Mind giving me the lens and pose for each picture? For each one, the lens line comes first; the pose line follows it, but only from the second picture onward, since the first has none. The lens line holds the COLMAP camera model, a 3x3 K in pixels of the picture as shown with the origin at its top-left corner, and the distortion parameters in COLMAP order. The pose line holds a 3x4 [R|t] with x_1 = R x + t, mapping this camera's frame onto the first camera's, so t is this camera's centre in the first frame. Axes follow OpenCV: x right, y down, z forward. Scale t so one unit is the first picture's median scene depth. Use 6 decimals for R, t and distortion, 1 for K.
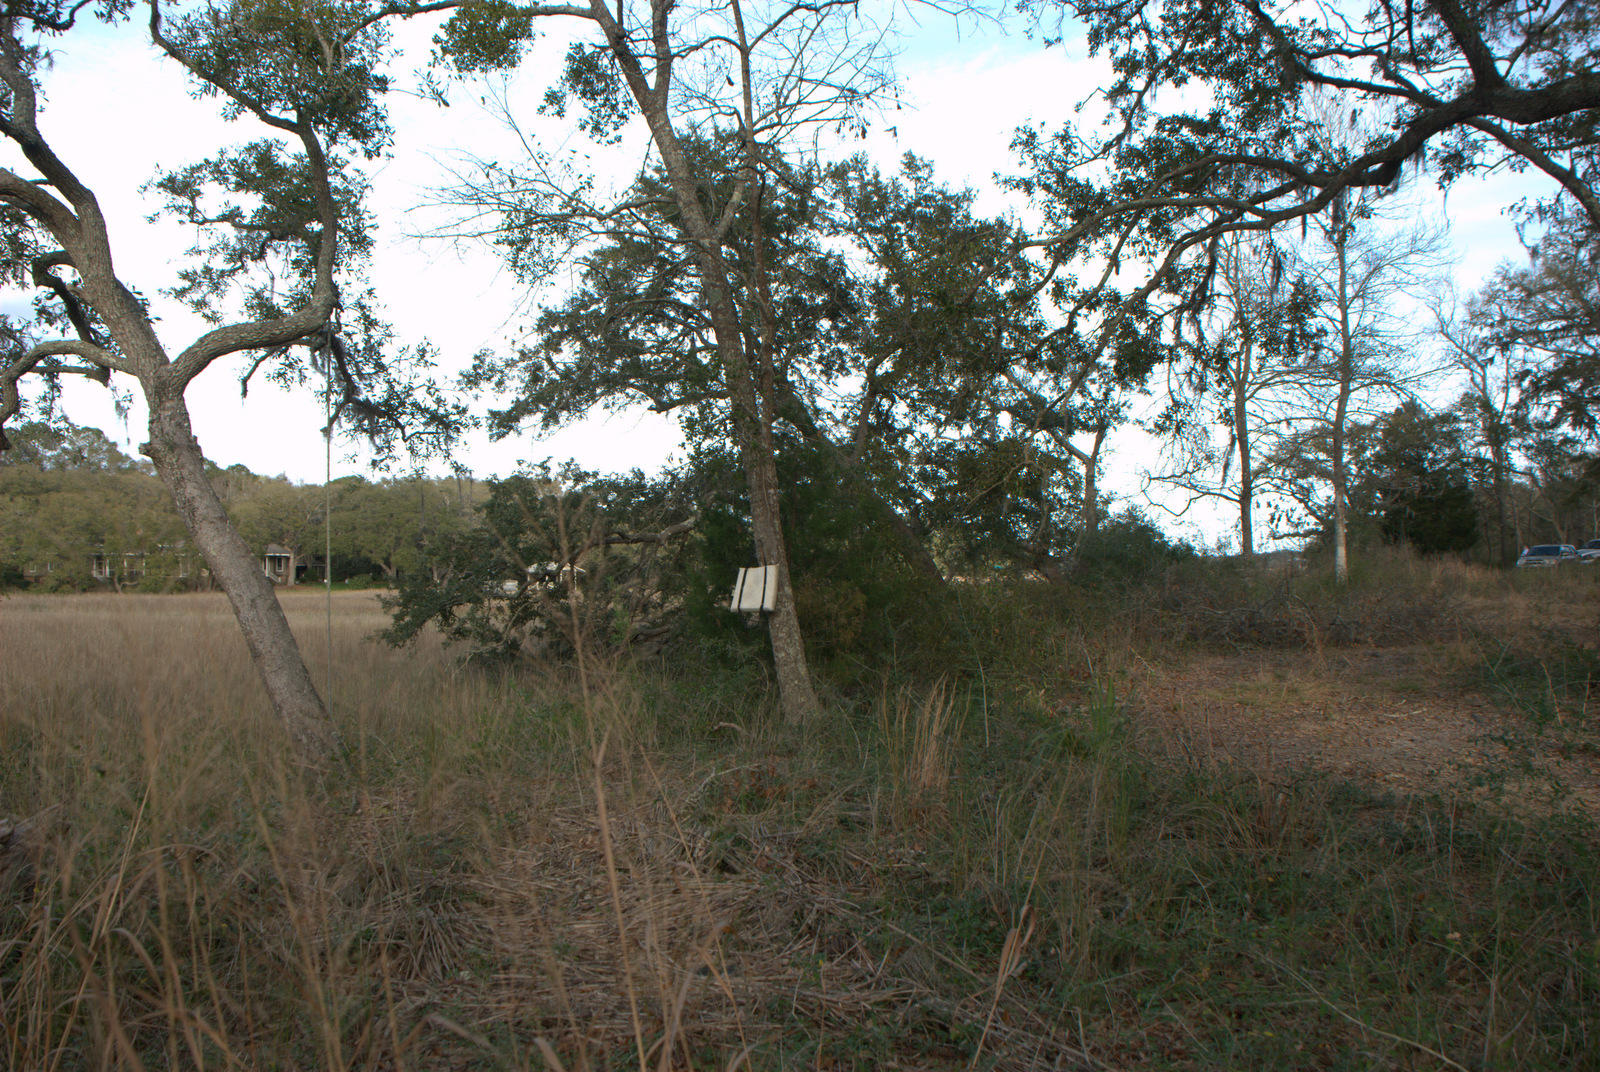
lens RADIAL K [[1245.0, 0, 794.7], [0, 1245.0, 567.7], [0, 0, 1]] dist [-0.160433, 0.124024]
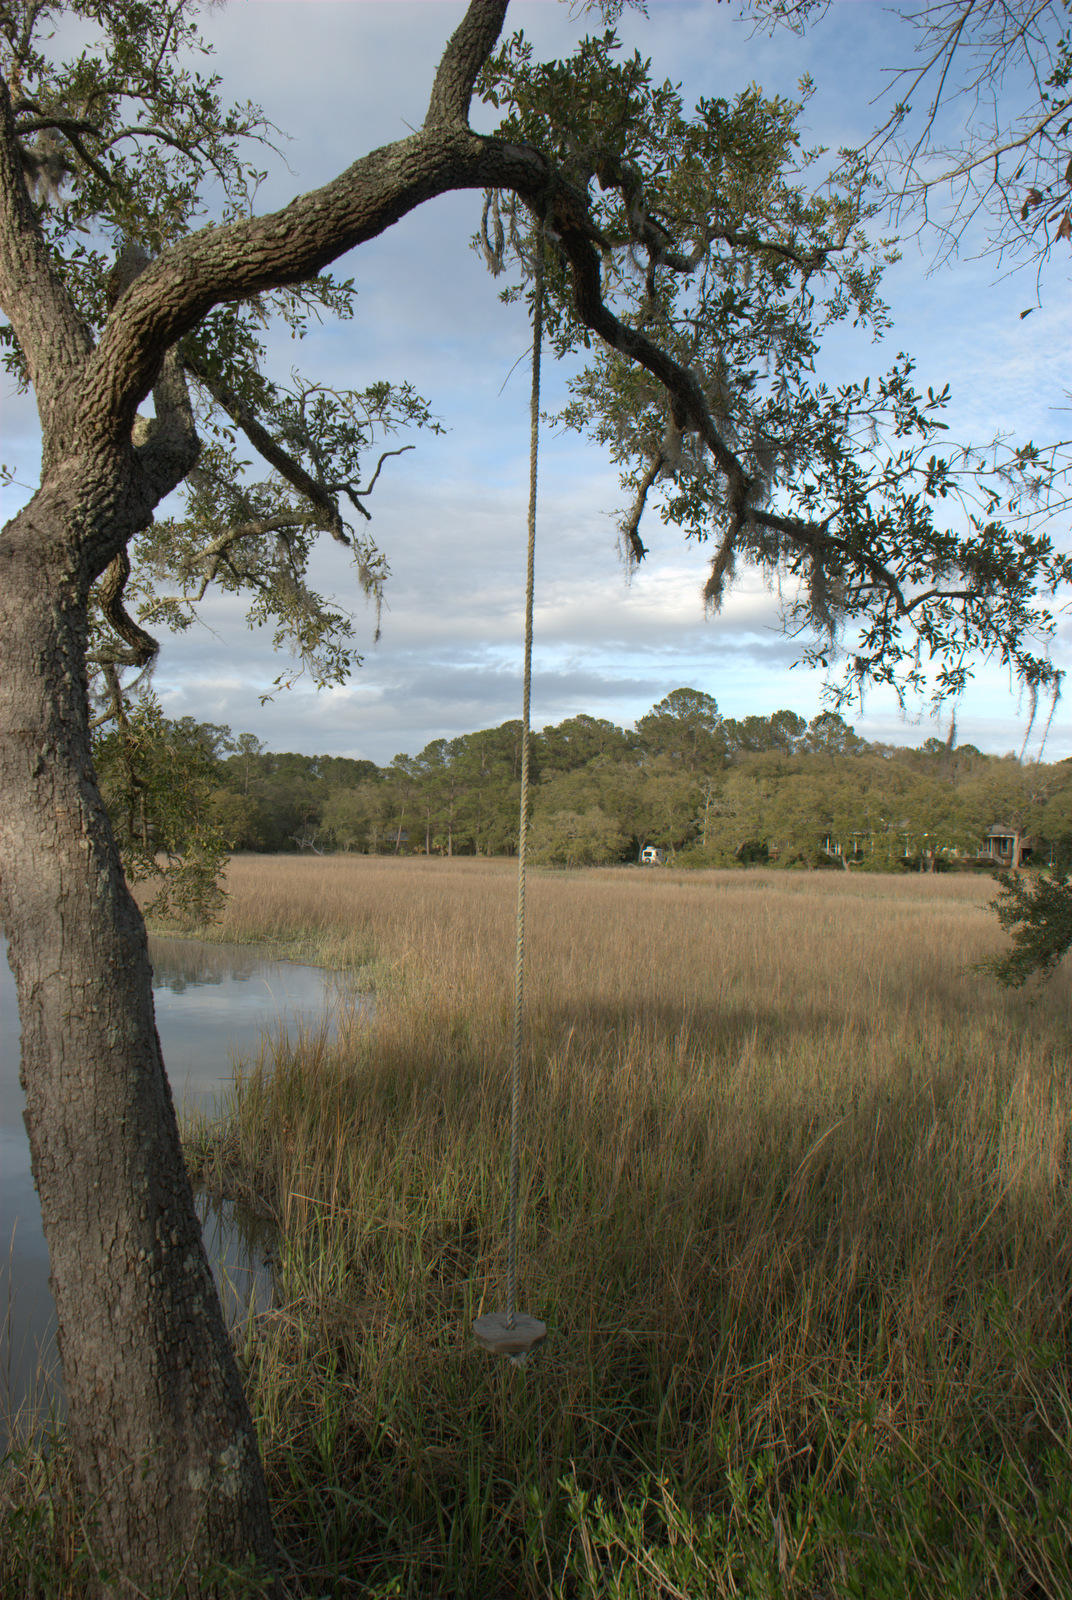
lens RADIAL K [[1245.0, 0, 536.0], [0, 1245.0, 800.0], [0, 0, 1]] dist [-0.160433, 0.124024]
pose [[0.712020, -0.004205, -0.702146, -0.070567], [-0.024172, 0.999243, -0.030496, -0.009319], [0.701743, 0.038686, 0.711379, 0.470171]]
